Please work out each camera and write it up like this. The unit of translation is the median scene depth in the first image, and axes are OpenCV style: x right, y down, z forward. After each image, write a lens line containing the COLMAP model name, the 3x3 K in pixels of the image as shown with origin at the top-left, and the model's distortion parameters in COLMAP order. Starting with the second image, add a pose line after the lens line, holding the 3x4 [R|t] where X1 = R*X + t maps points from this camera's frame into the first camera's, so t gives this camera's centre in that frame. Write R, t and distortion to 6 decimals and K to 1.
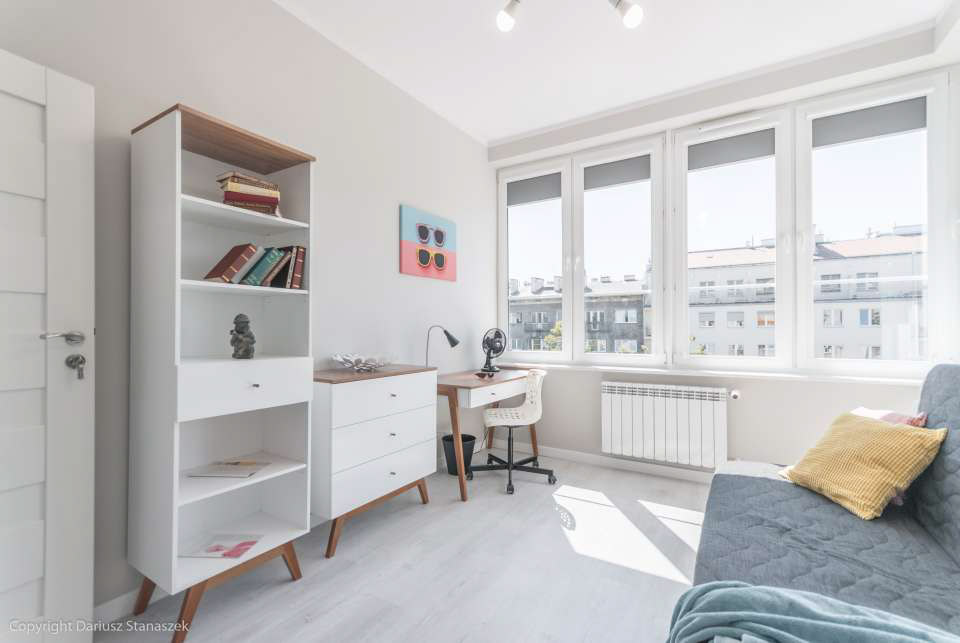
lens RADIAL K [[434.2, 0, 480.0], [0, 434.2, 321.5], [0, 0, 1]] dist [0.002435, 0.000186]
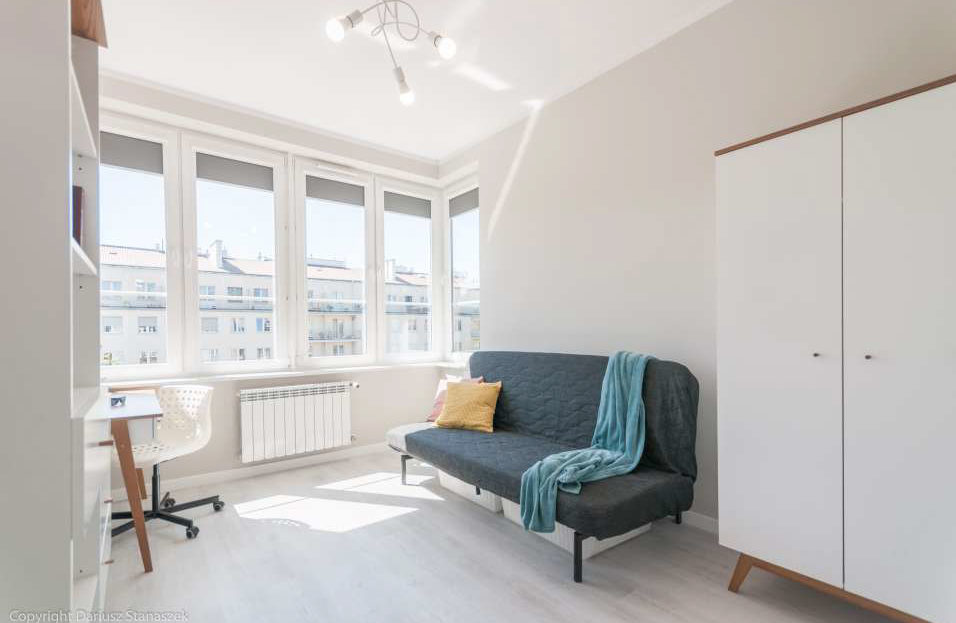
lens RADIAL K [[422.1, 0, 475.5], [0, 422.1, 334.6], [0, 0, 1]] dist [-0.000841, -0.000070]
pose [[0.345063, -0.005435, 0.938564, -0.419390], [-0.010910, 0.999892, 0.009801, 0.000493], [-0.938516, -0.013621, 0.344966, 0.196933]]
